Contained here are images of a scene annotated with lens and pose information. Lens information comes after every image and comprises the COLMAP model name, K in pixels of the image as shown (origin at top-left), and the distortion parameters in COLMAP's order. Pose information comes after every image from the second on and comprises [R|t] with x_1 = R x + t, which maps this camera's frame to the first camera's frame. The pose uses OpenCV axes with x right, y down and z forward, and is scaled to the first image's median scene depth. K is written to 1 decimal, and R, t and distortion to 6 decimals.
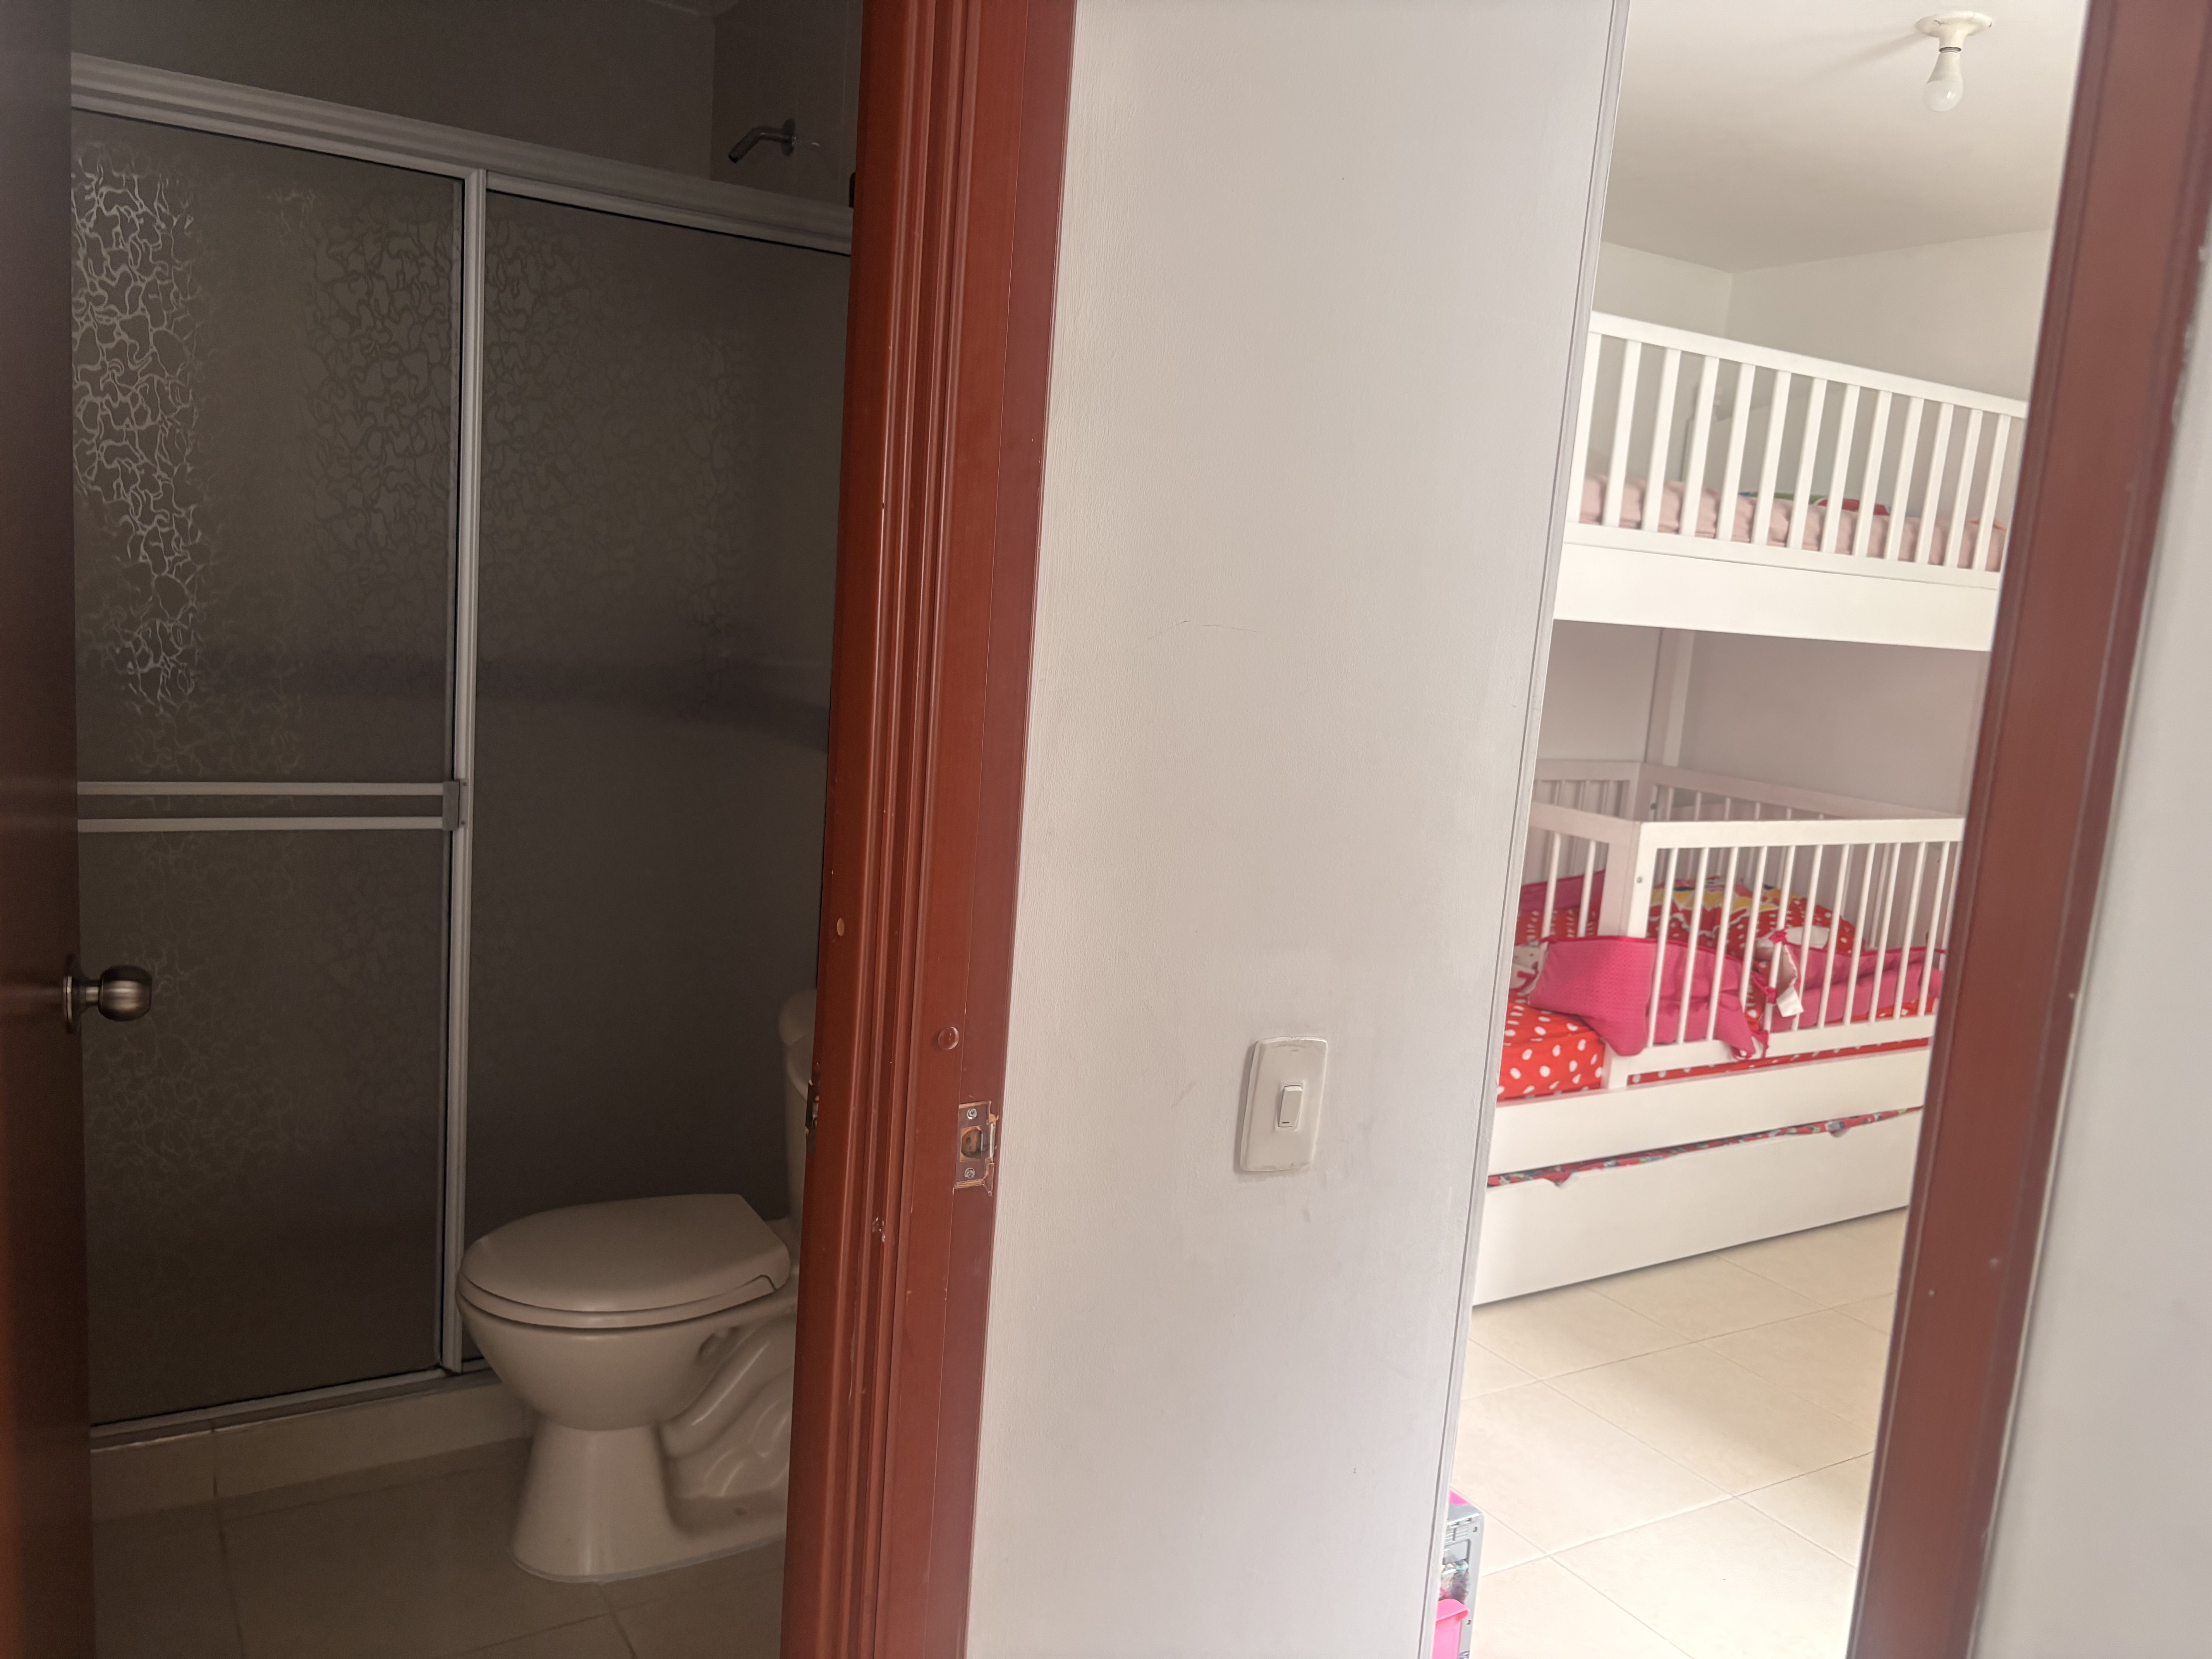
lens RADIAL K [[1662.6, 0, 1112.6], [0, 1662.6, 827.1], [0, 0, 1]] dist [0.009070, 0.002495]
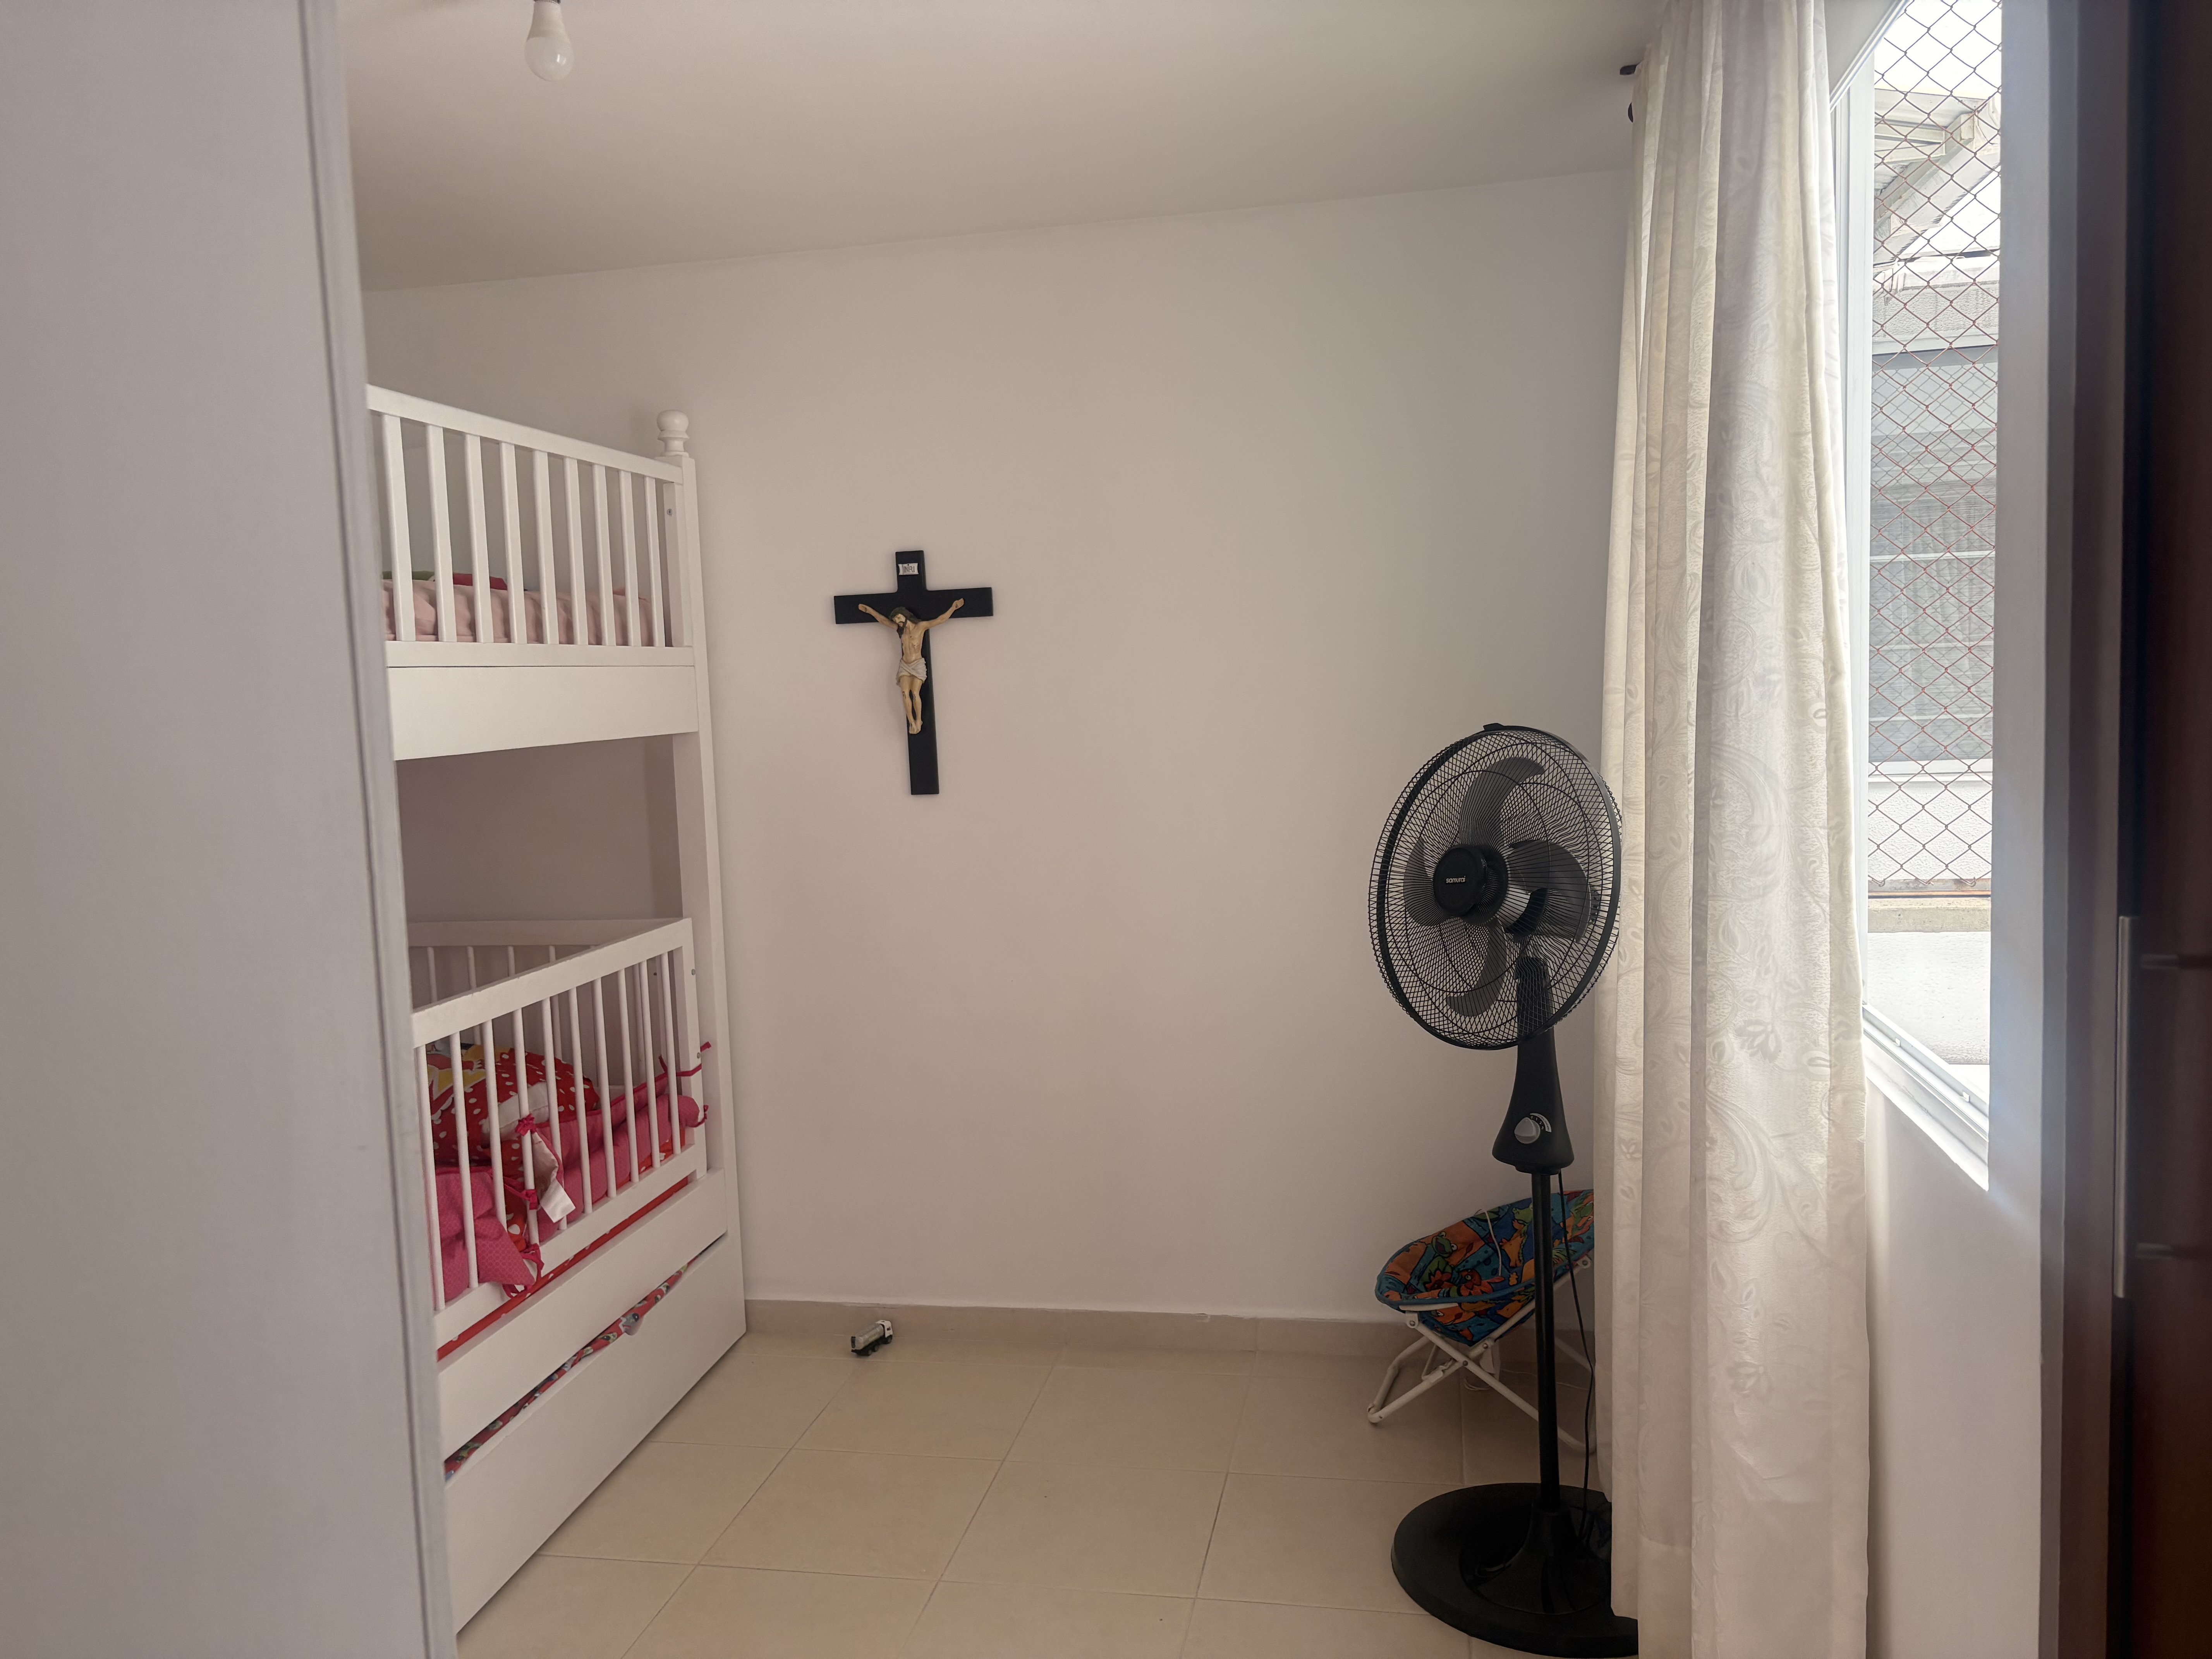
lens RADIAL K [[1662.6, 0, 1108.9], [0, 1662.6, 811.0], [0, 0, 1]] dist [0.009070, 0.002495]
pose [[0.664773, -0.164442, 0.728722, 0.032296], [0.206482, 0.977917, 0.032312, -0.048048], [-0.717943, 0.128988, 0.684046, 0.240039]]
